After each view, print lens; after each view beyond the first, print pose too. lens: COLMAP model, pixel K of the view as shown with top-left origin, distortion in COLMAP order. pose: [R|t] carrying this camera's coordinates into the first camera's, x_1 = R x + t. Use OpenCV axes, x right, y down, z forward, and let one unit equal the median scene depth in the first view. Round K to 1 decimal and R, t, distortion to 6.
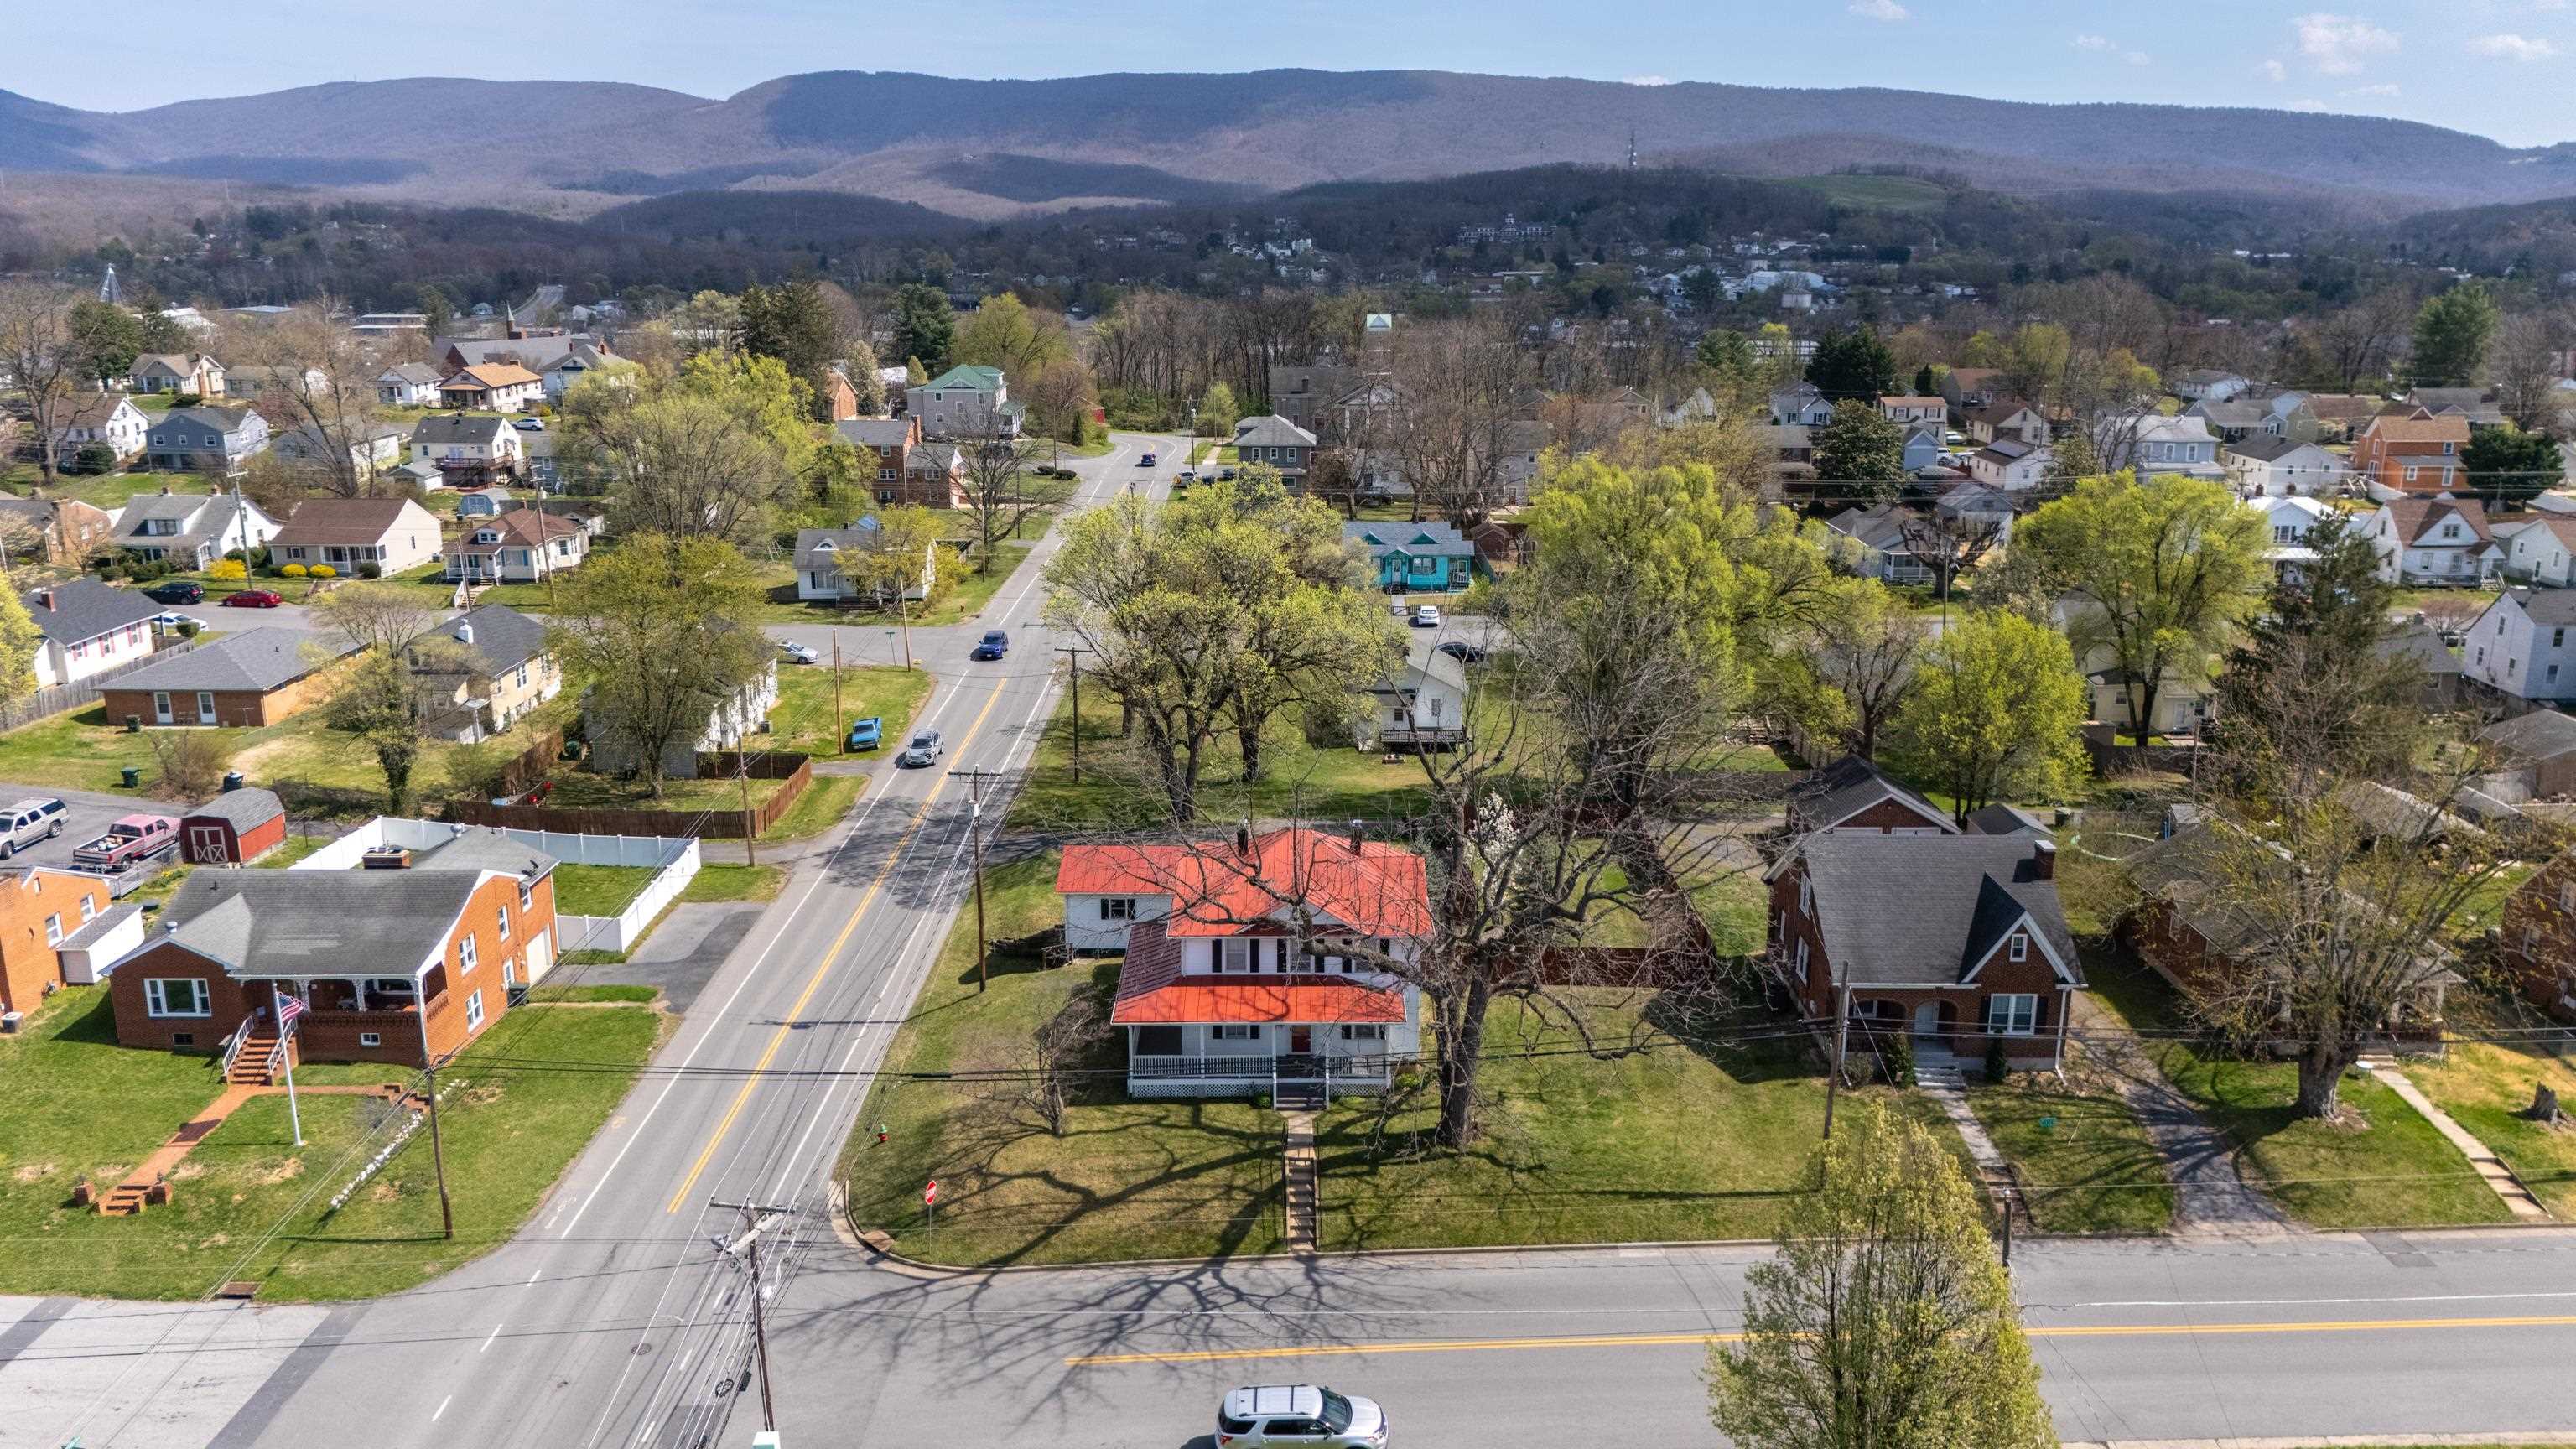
lens RADIAL K [[1898.5, 0, 1297.6], [0, 1898.5, 725.1], [0, 0, 1]] dist [0.055655, -0.045018]
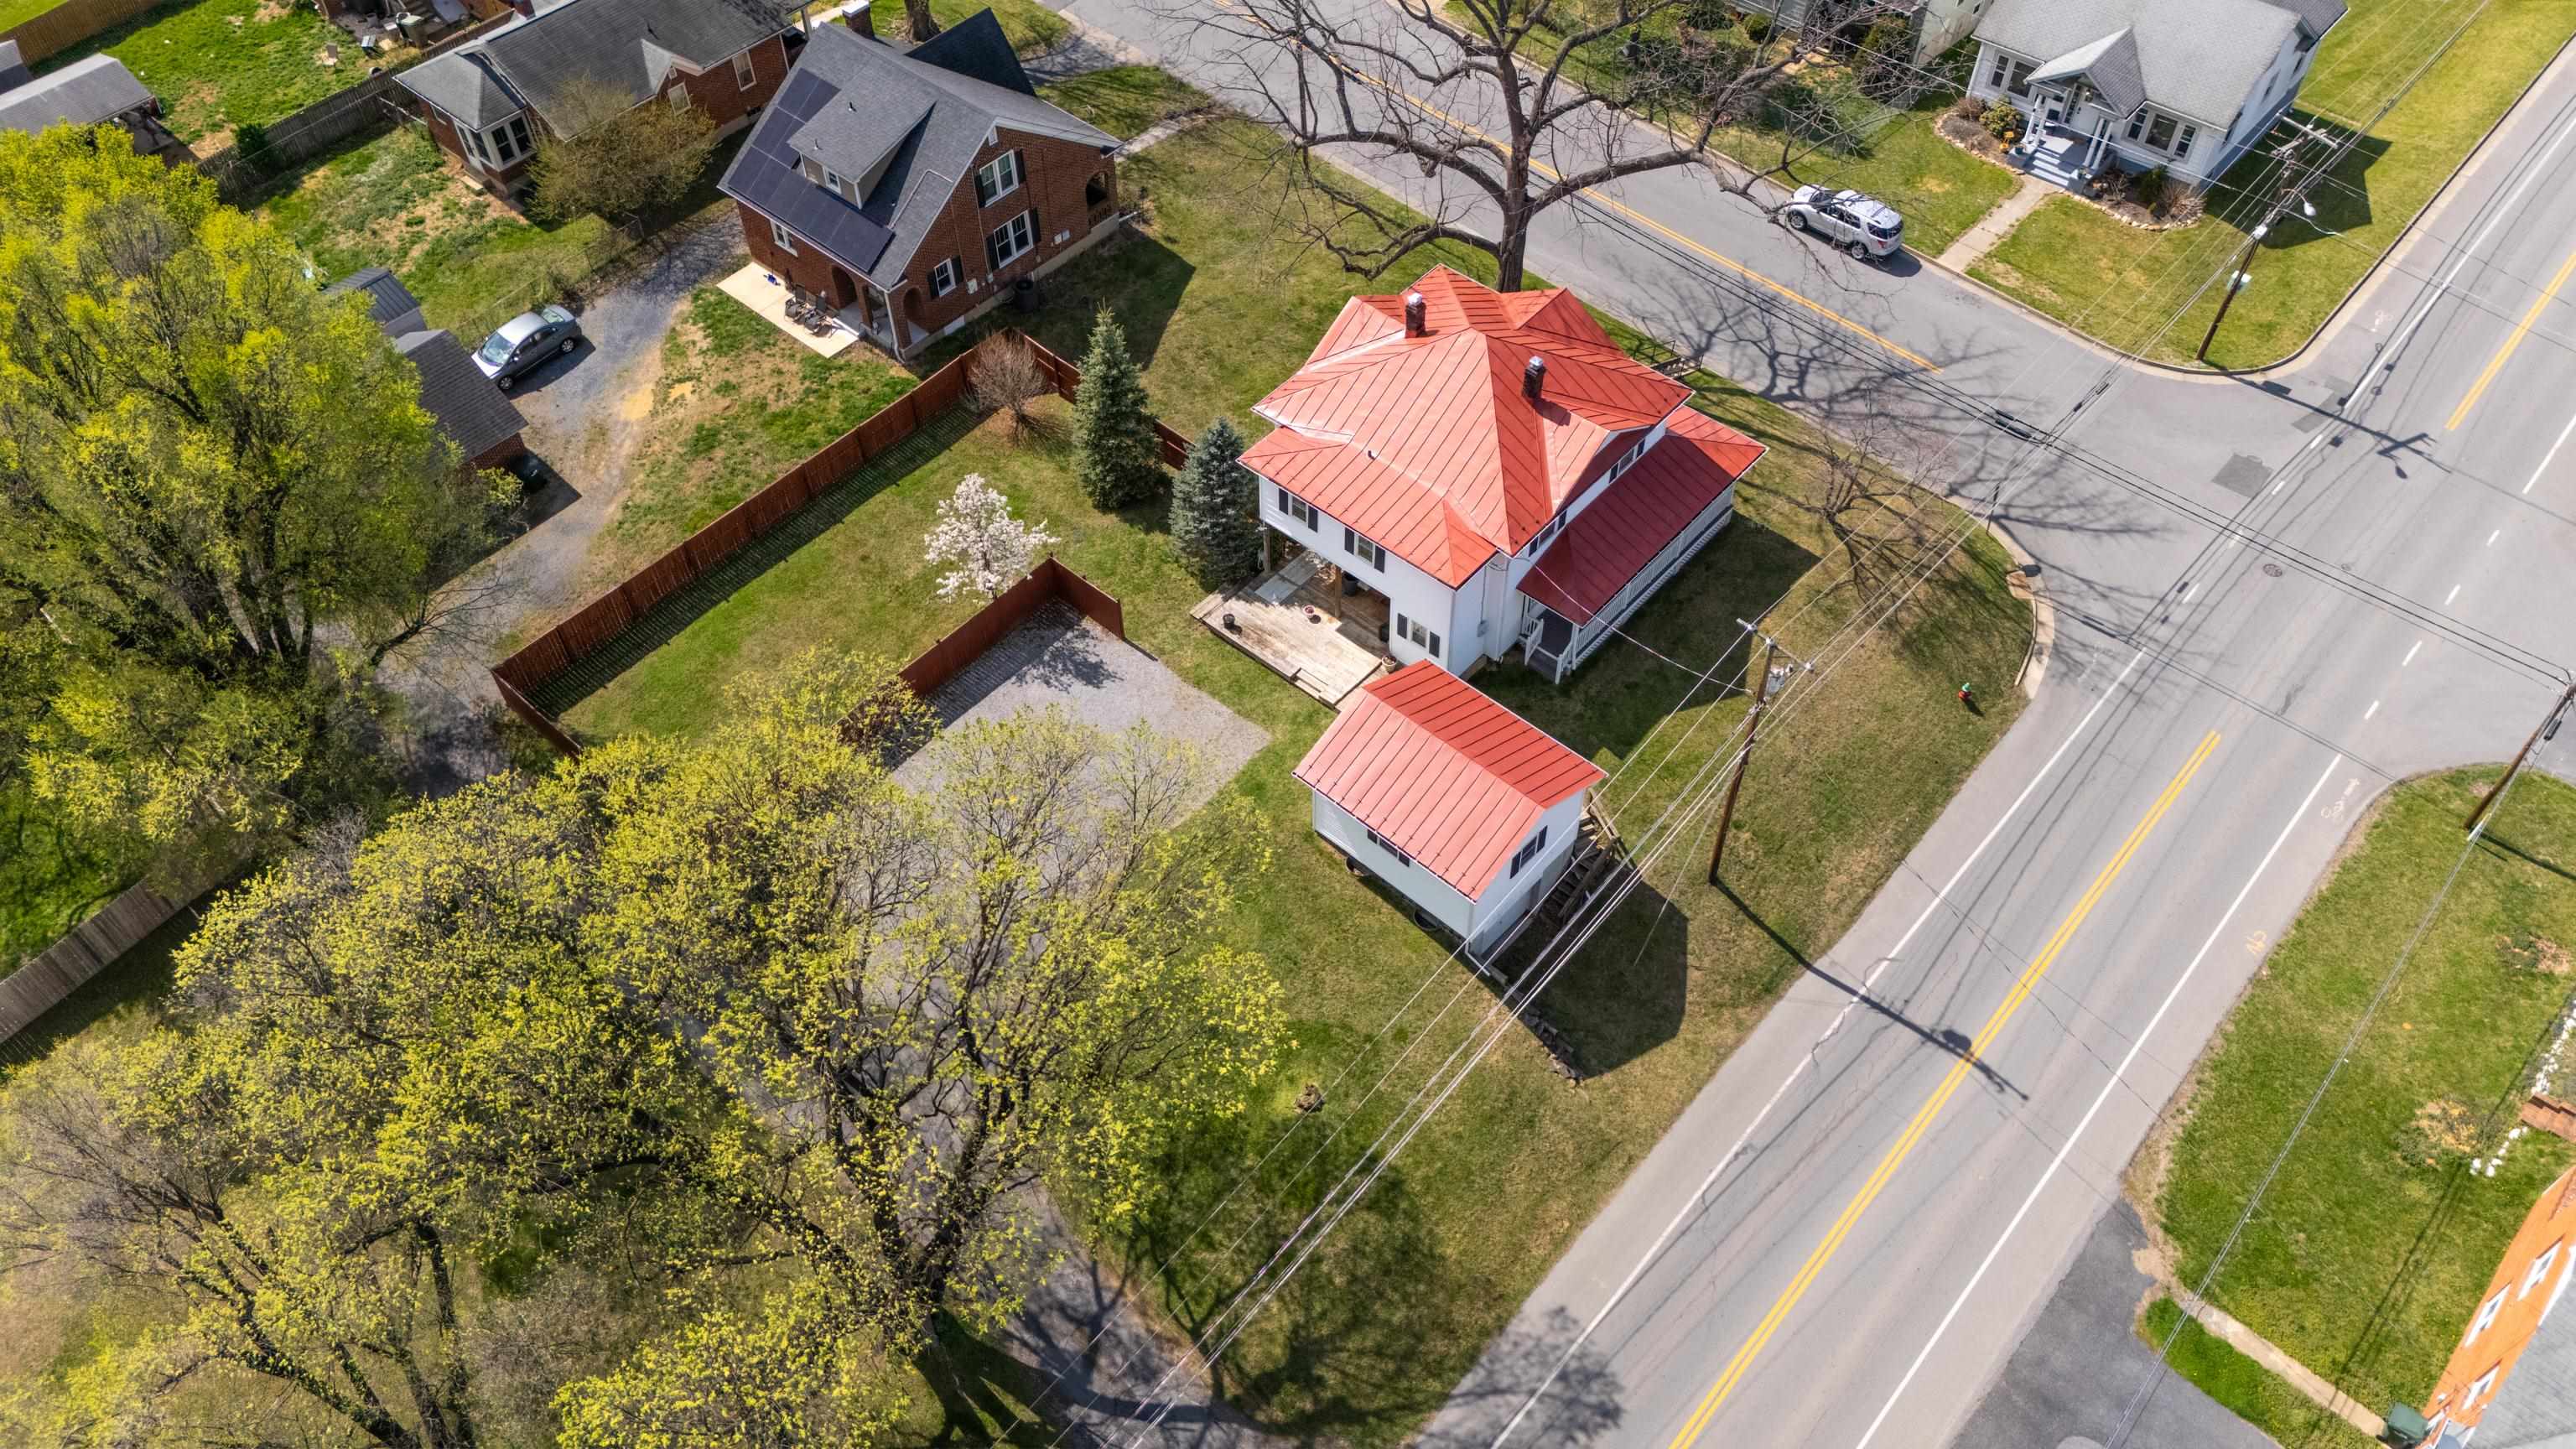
lens RADIAL K [[1898.5, 0, 1290.4], [0, 1898.5, 738.4], [0, 0, 1]] dist [0.055655, -0.045018]
pose [[-0.750109, -0.504063, 0.428085, -0.370597], [0.174733, 0.473254, 0.863423, -0.567788], [-0.637813, 0.722462, -0.266916, 1.451426]]
